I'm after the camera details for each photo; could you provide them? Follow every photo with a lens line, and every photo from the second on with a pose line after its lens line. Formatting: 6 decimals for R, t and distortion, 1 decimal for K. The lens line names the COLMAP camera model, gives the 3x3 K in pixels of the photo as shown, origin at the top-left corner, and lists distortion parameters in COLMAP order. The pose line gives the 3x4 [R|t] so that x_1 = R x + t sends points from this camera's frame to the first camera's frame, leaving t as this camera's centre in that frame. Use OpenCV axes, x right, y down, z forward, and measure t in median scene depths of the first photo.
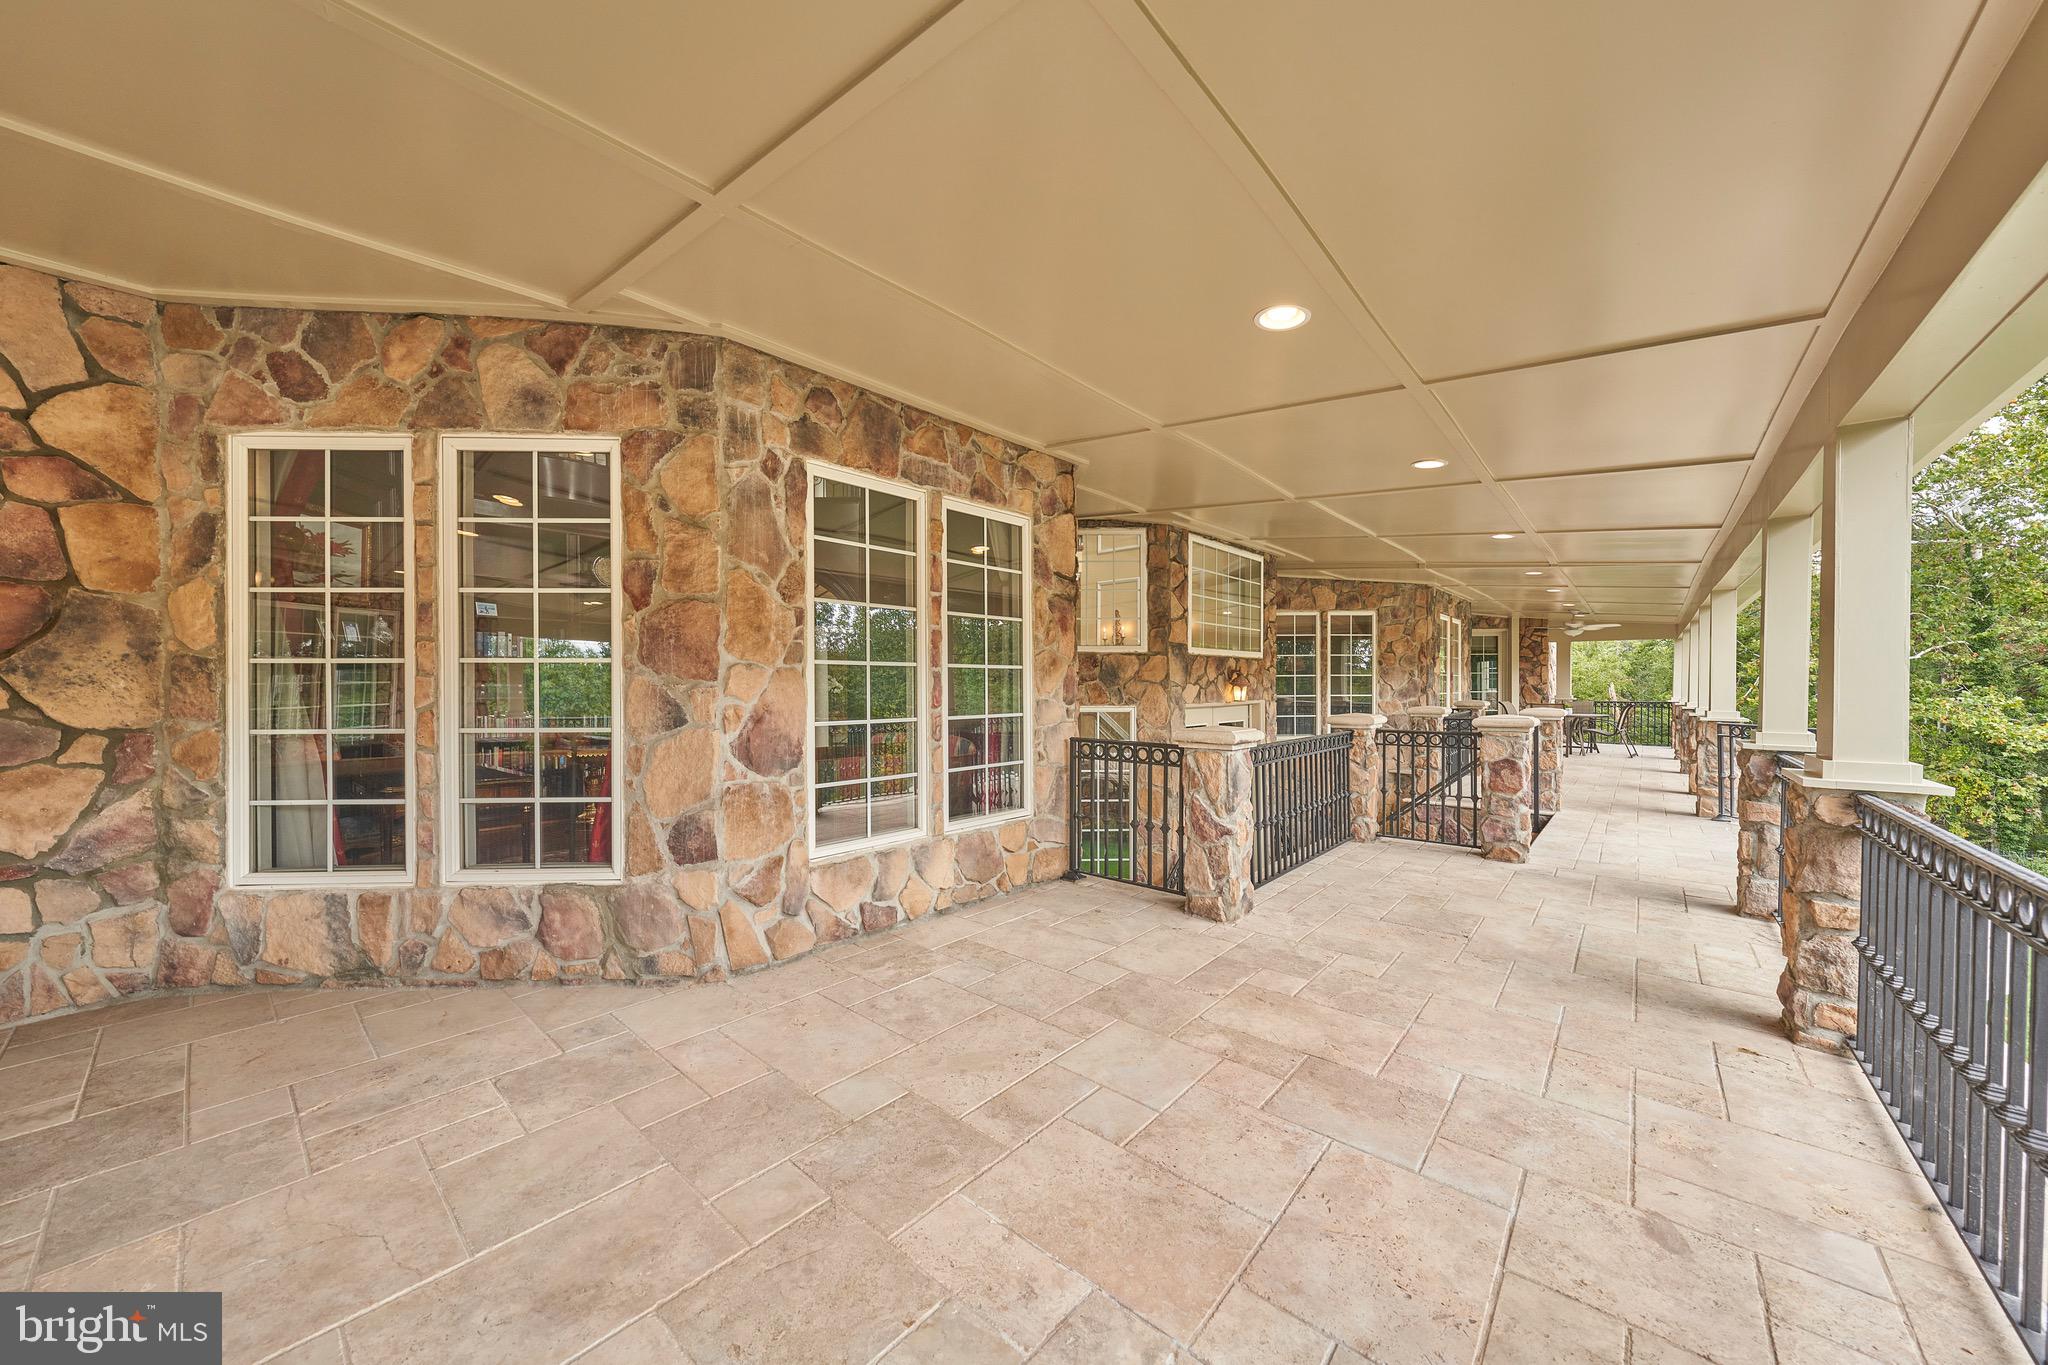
lens RADIAL K [[744.2, 0, 973.3], [0, 744.2, 689.5], [0, 0, 1]] dist [-0.005087, 0.000641]
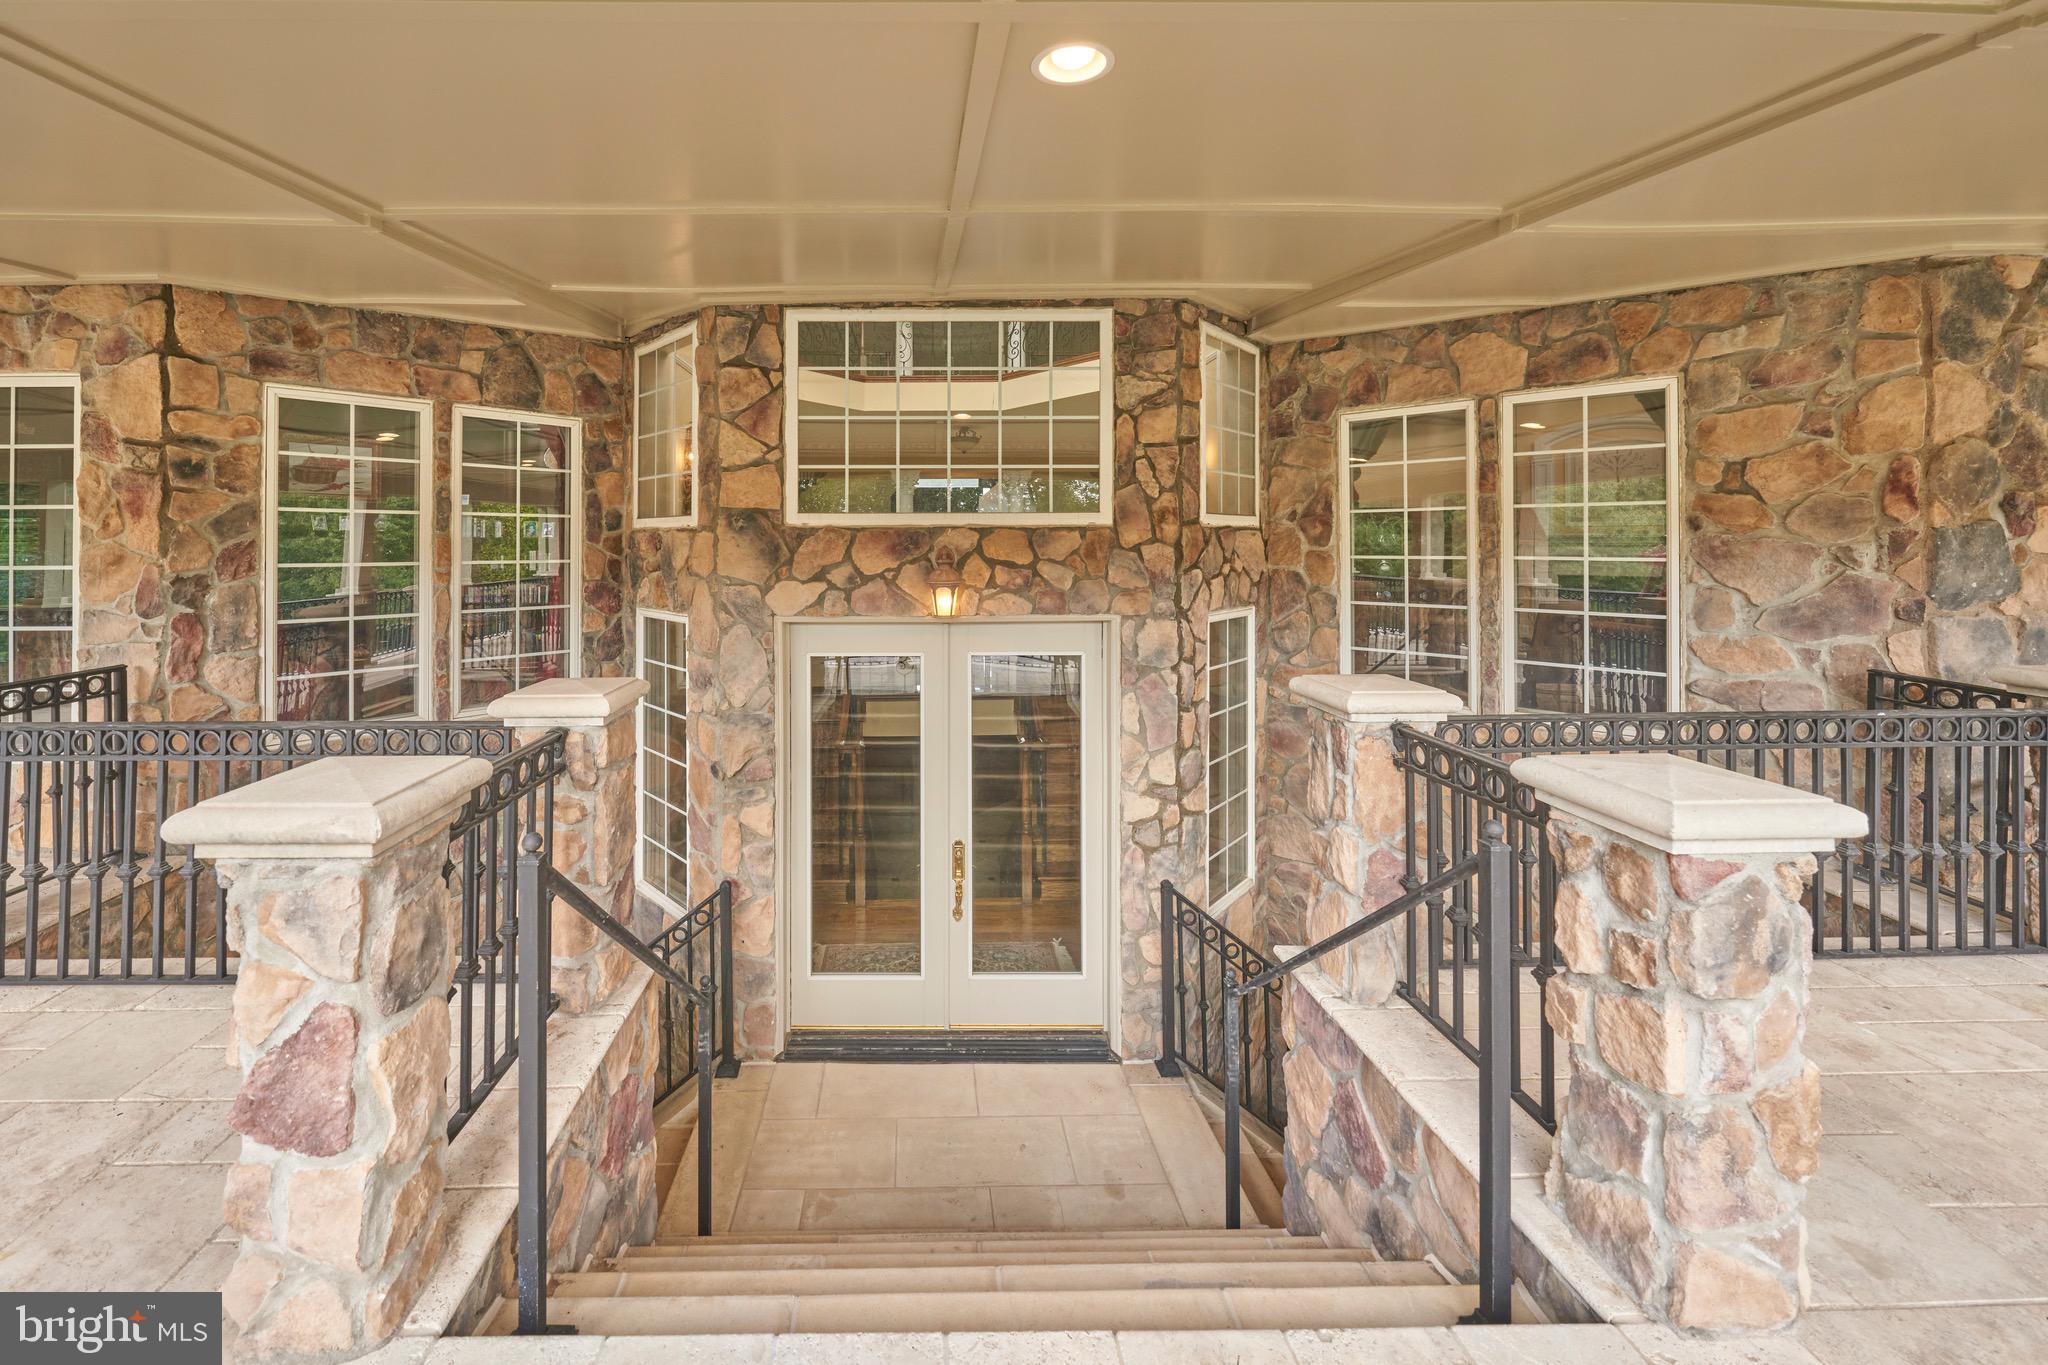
lens RADIAL K [[744.2, 0, 935.0], [0, 744.2, 537.4], [0, 0, 1]] dist [-0.005087, 0.000641]
pose [[0.679413, -0.002522, -0.733752, 0.787916], [-0.002767, 0.999978, -0.005999, -0.037480], [0.733751, 0.006106, 0.679391, 0.720025]]
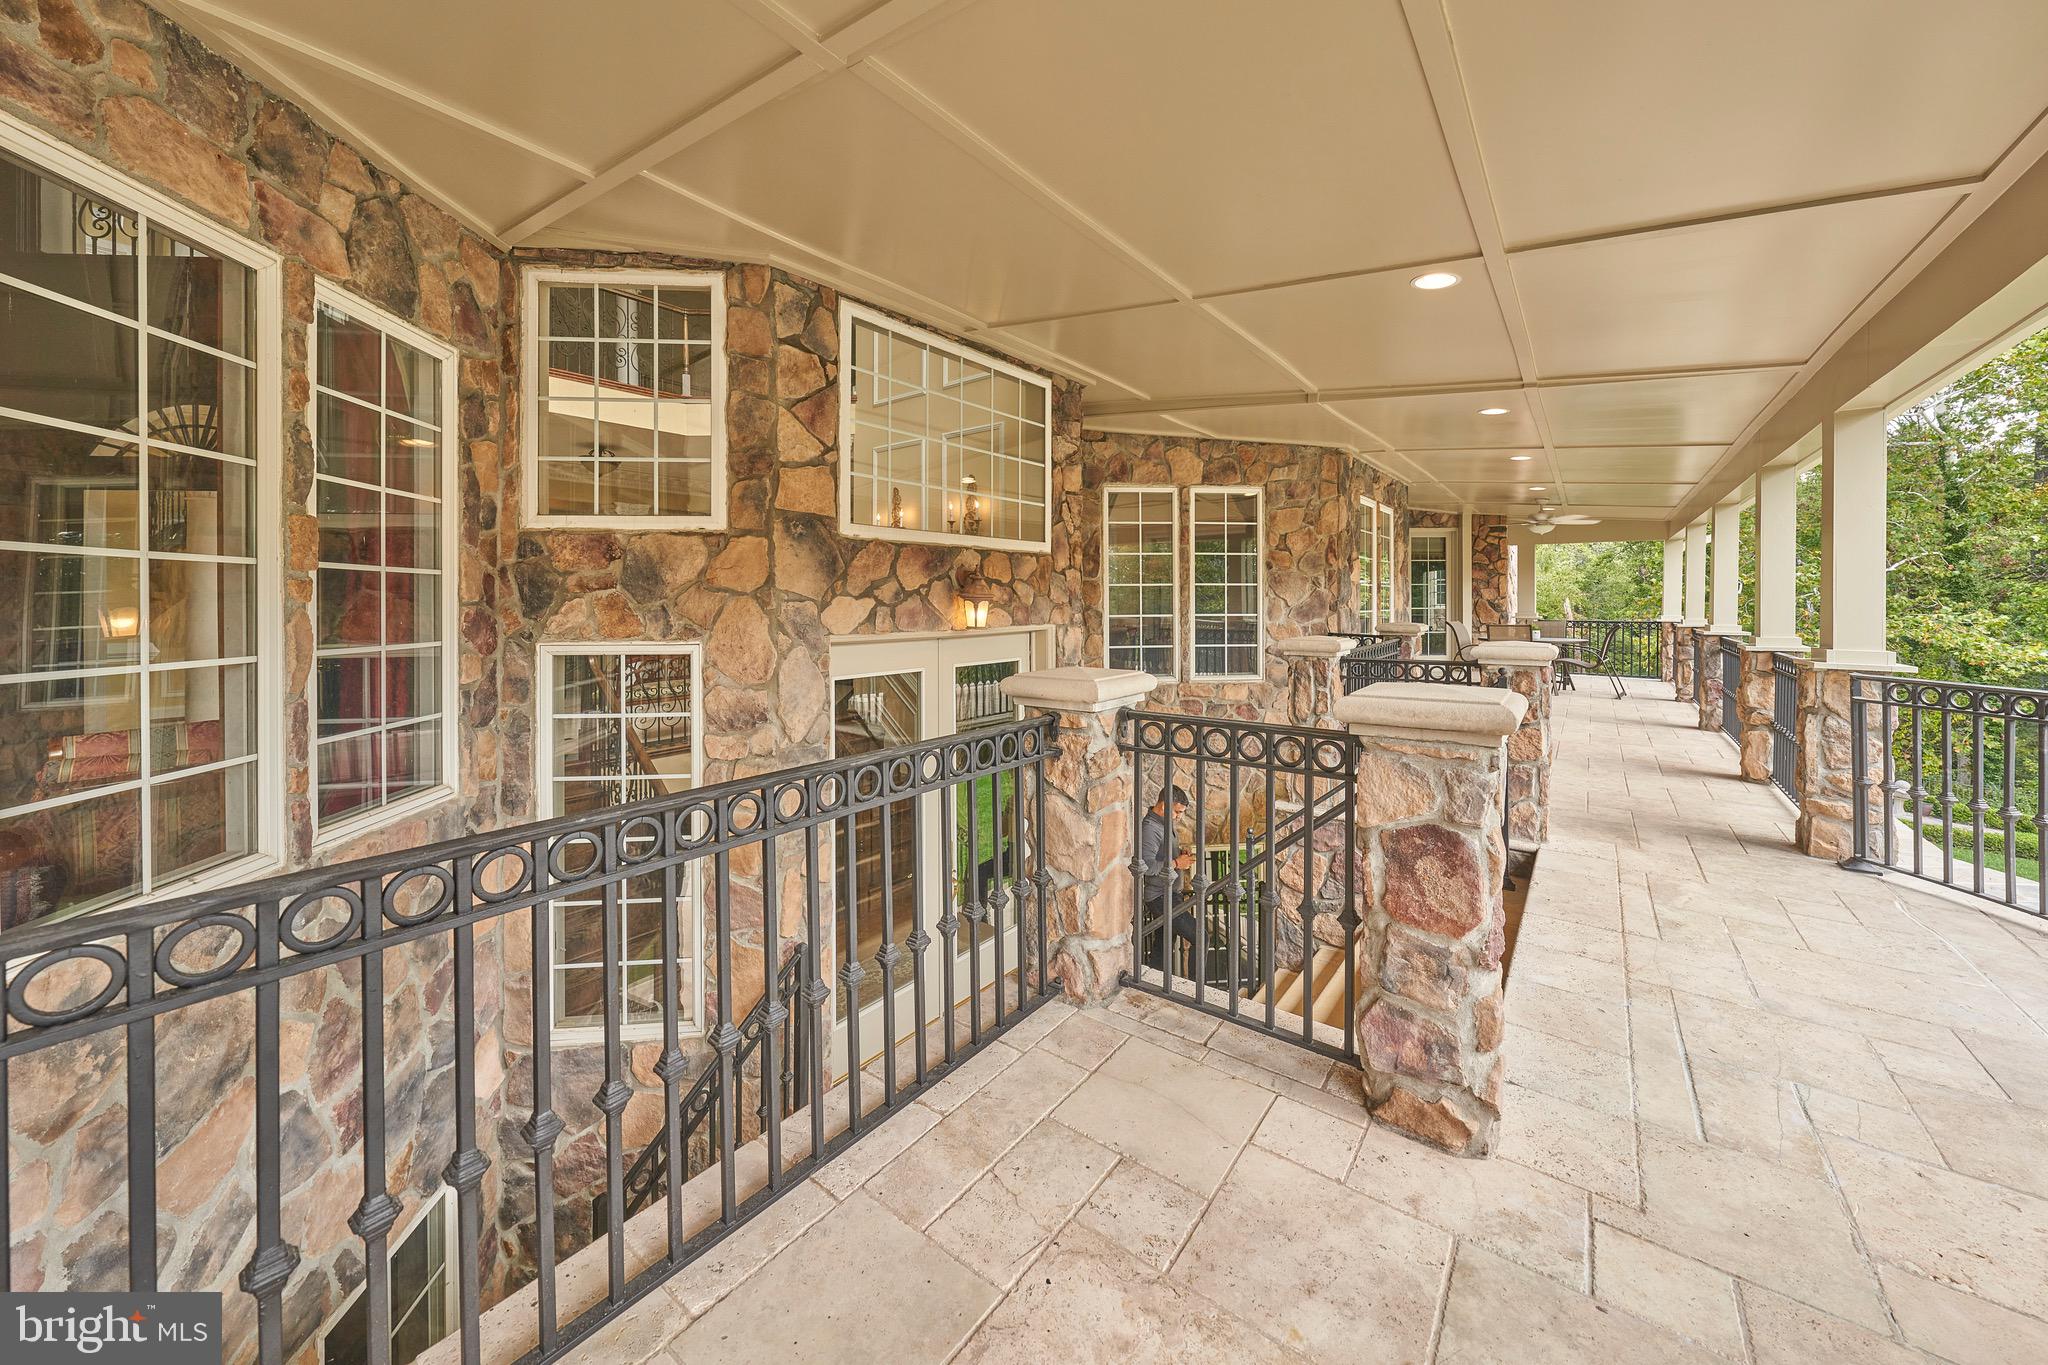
lens RADIAL K [[744.2, 0, 991.2], [0, 744.2, 600.1], [0, 0, 1]] dist [-0.005087, 0.000641]
pose [[0.998264, 0.000324, 0.058894, 0.369344], [0.000039, 0.999981, -0.006164, -0.001698], [-0.058895, 0.006155, 0.998245, 0.500372]]
